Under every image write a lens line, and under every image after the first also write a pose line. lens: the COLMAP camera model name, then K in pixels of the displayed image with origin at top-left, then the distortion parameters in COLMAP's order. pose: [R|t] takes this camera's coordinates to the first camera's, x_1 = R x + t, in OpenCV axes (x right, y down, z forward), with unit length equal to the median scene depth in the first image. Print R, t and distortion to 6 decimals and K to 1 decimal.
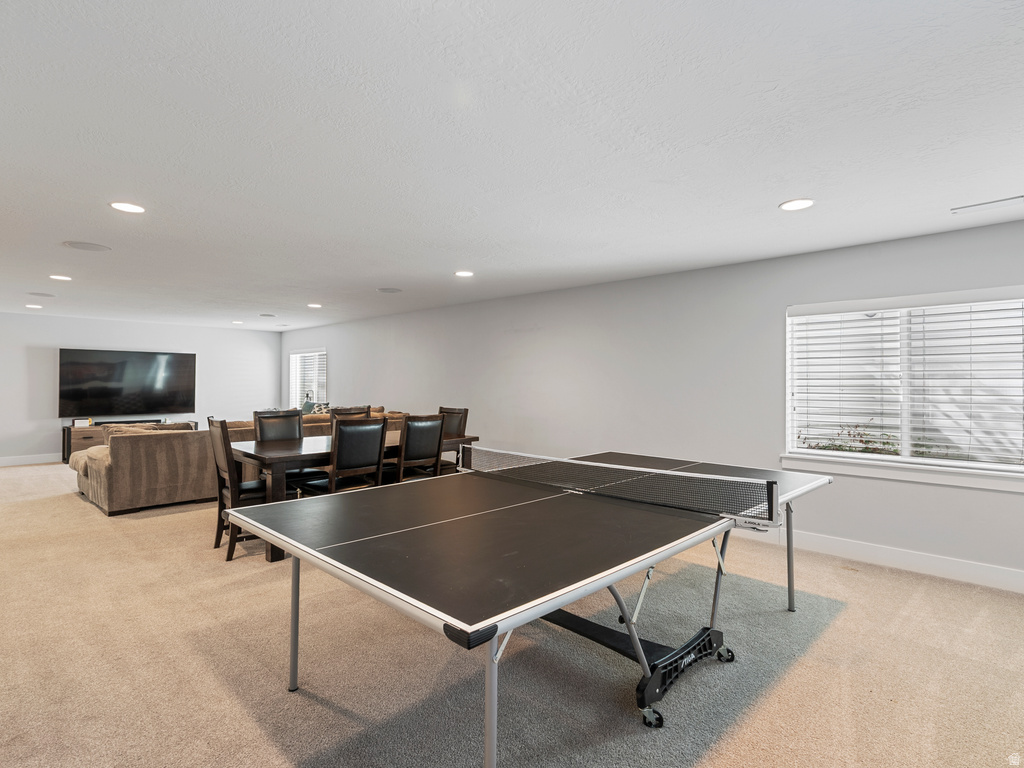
lens RADIAL K [[535.1, 0, 512.0], [0, 535.1, 384.0], [0, 0, 1]] dist [0.012035, 0.001522]
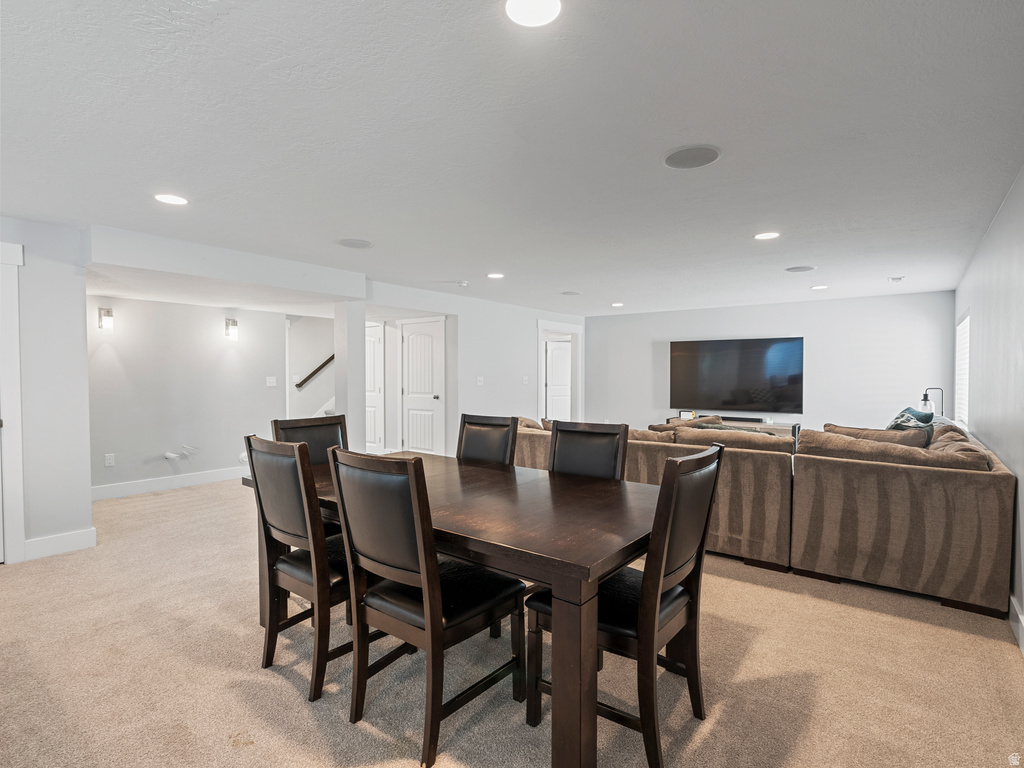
lens RADIAL K [[535.1, 0, 512.0], [0, 535.1, 384.0], [0, 0, 1]] dist [0.012035, 0.001522]
pose [[0.125068, 0.017518, -0.991993, 0.136061], [-0.003876, 0.999845, 0.017168, -0.001107], [0.992141, 0.001698, 0.125117, 0.547751]]
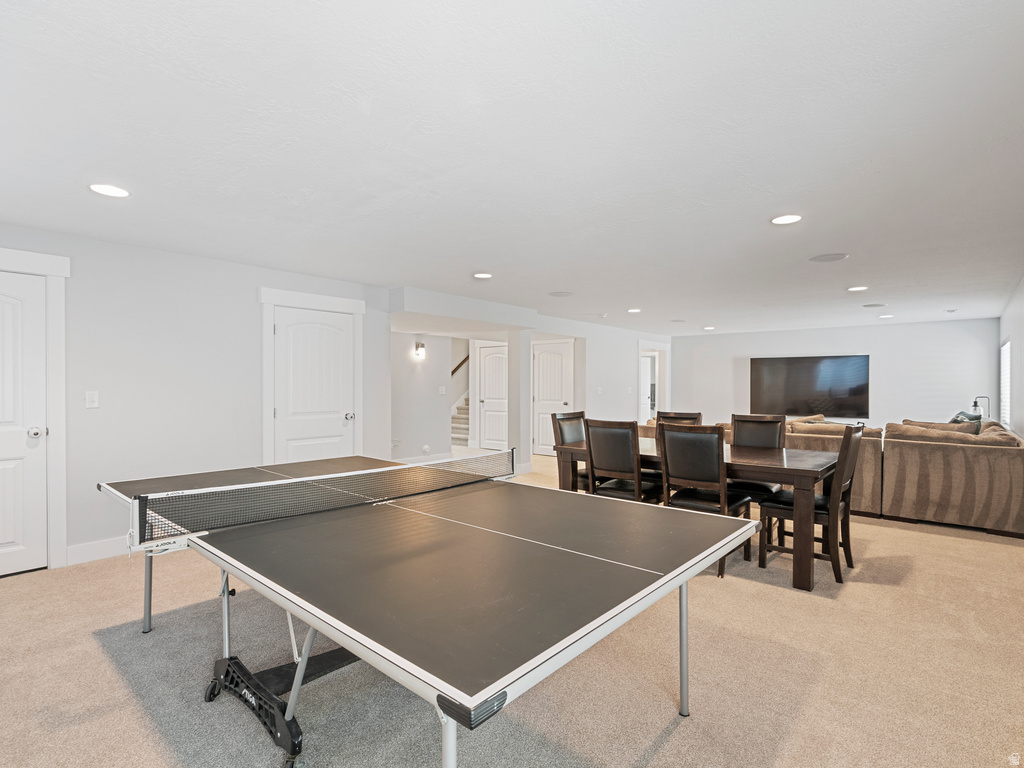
lens RADIAL K [[542.2, 0, 519.3], [0, 542.2, 386.2], [0, 0, 1]] dist [0.025527, -0.002029]
pose [[0.086948, 0.001564, -0.996212, 0.333823], [-0.006319, 0.999980, 0.001018, 0.000158], [0.996193, 0.006206, 0.086956, 0.354304]]
